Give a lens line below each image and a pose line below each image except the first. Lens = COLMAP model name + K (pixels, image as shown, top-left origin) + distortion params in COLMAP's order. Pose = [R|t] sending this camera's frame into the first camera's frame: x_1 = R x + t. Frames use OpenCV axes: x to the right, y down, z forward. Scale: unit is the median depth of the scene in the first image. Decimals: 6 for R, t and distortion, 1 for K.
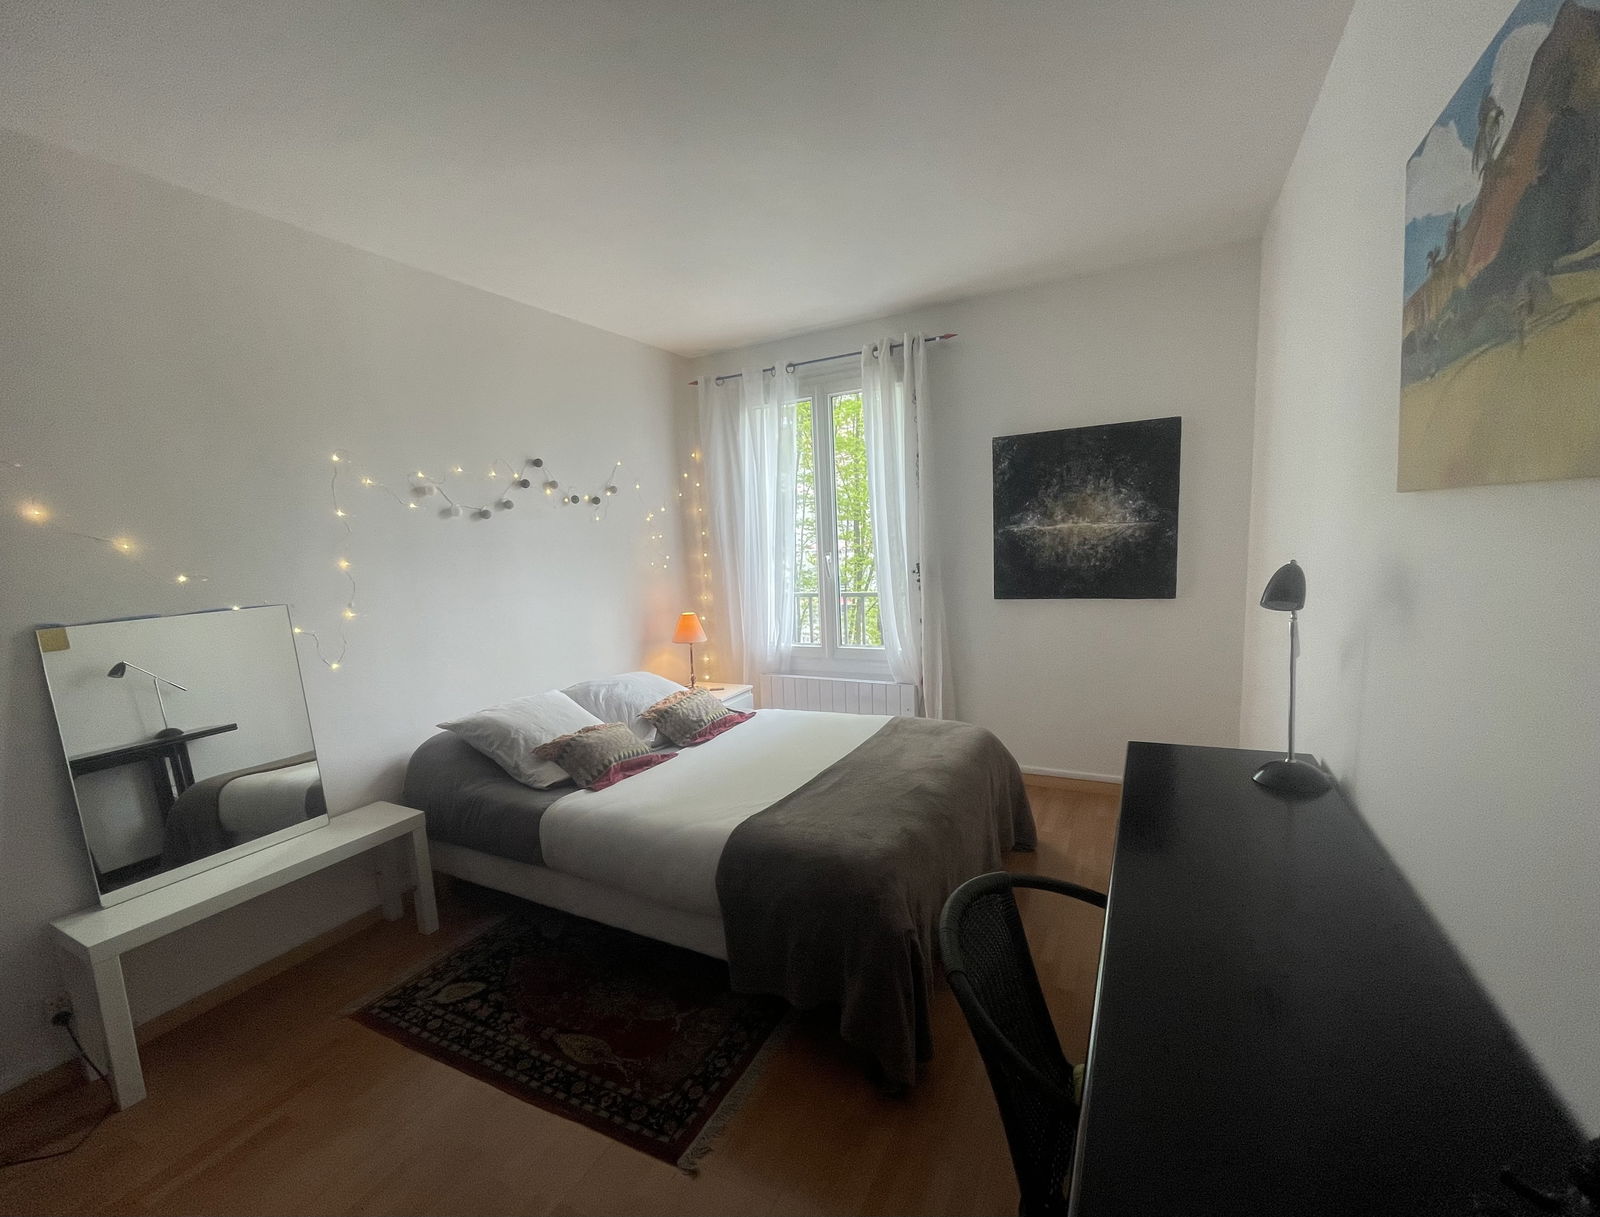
lens RADIAL K [[678.3, 0, 767.9], [0, 678.3, 634.0], [0, 0, 1]] dist [-0.000786, -0.000326]
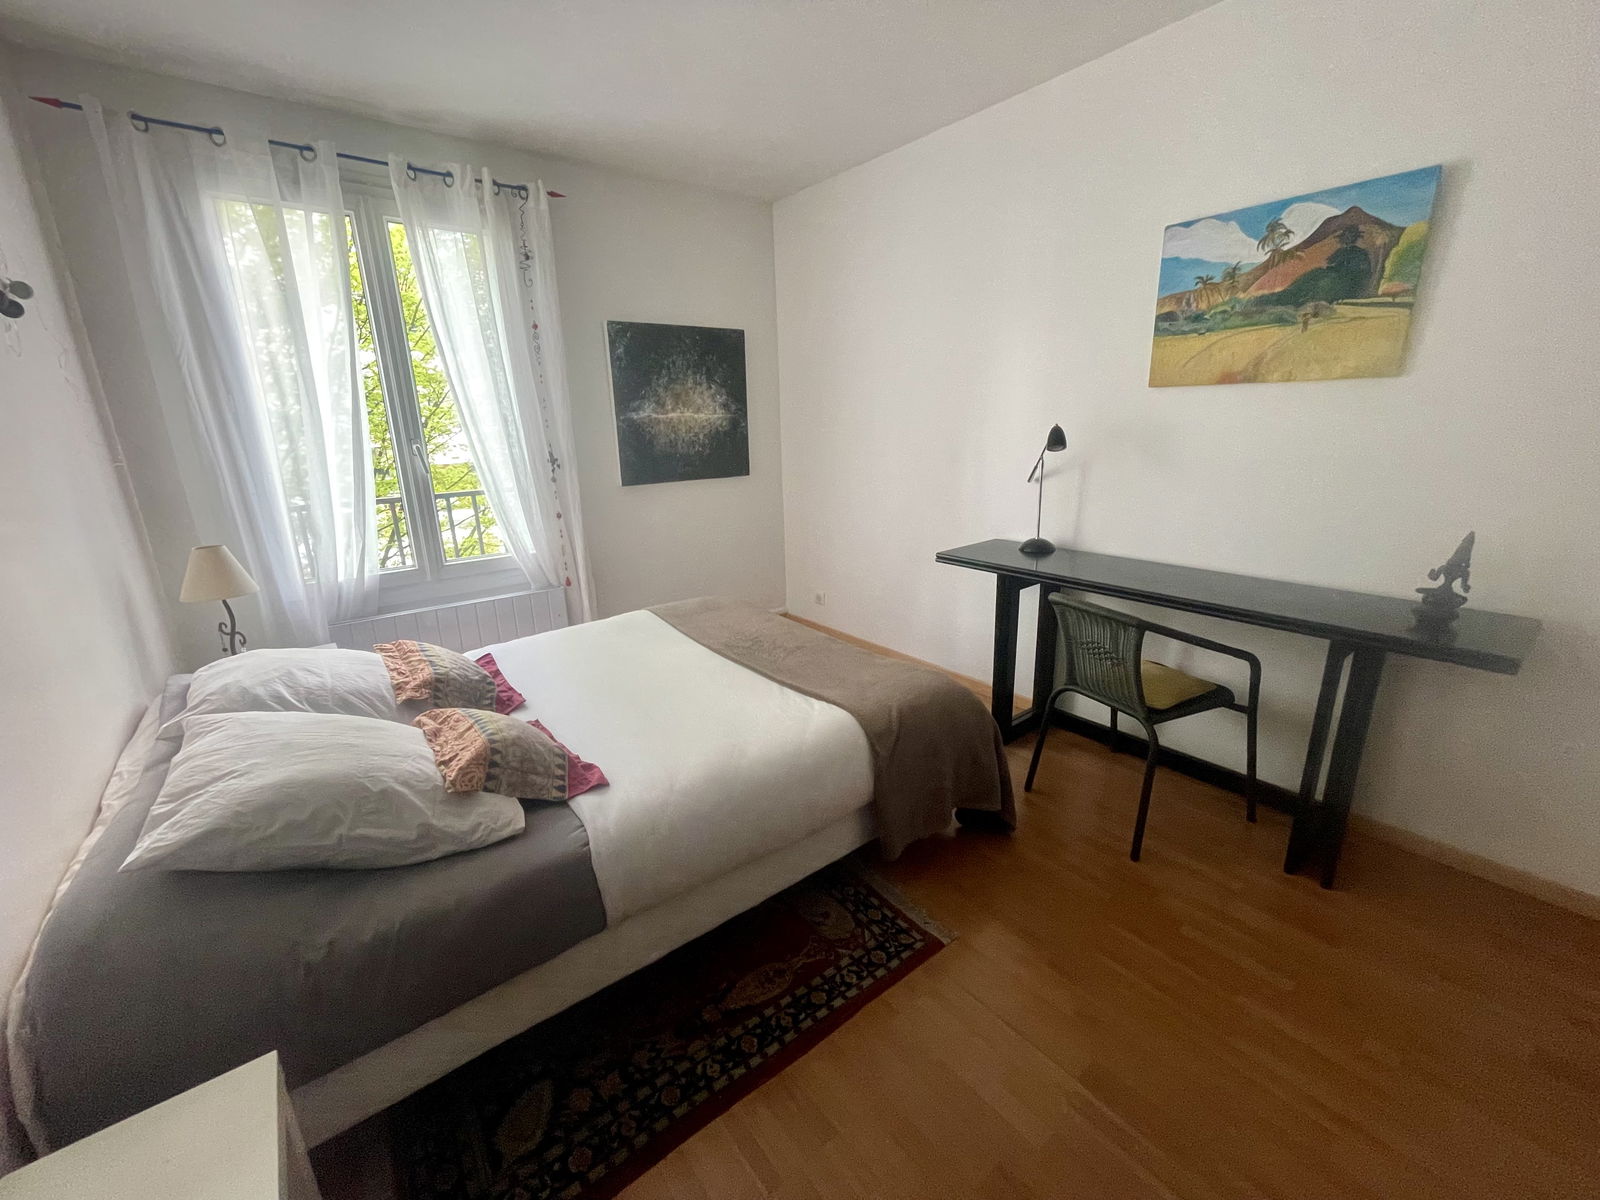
lens RADIAL K [[638.6, 0, 787.3], [0, 638.6, 599.3], [0, 0, 1]] dist [-0.010319, 0.000916]
pose [[0.401484, -0.207214, 0.892117, -0.492693], [0.132638, 0.976956, 0.167227, -0.014619], [-0.906211, 0.051190, 0.419716, 0.413590]]
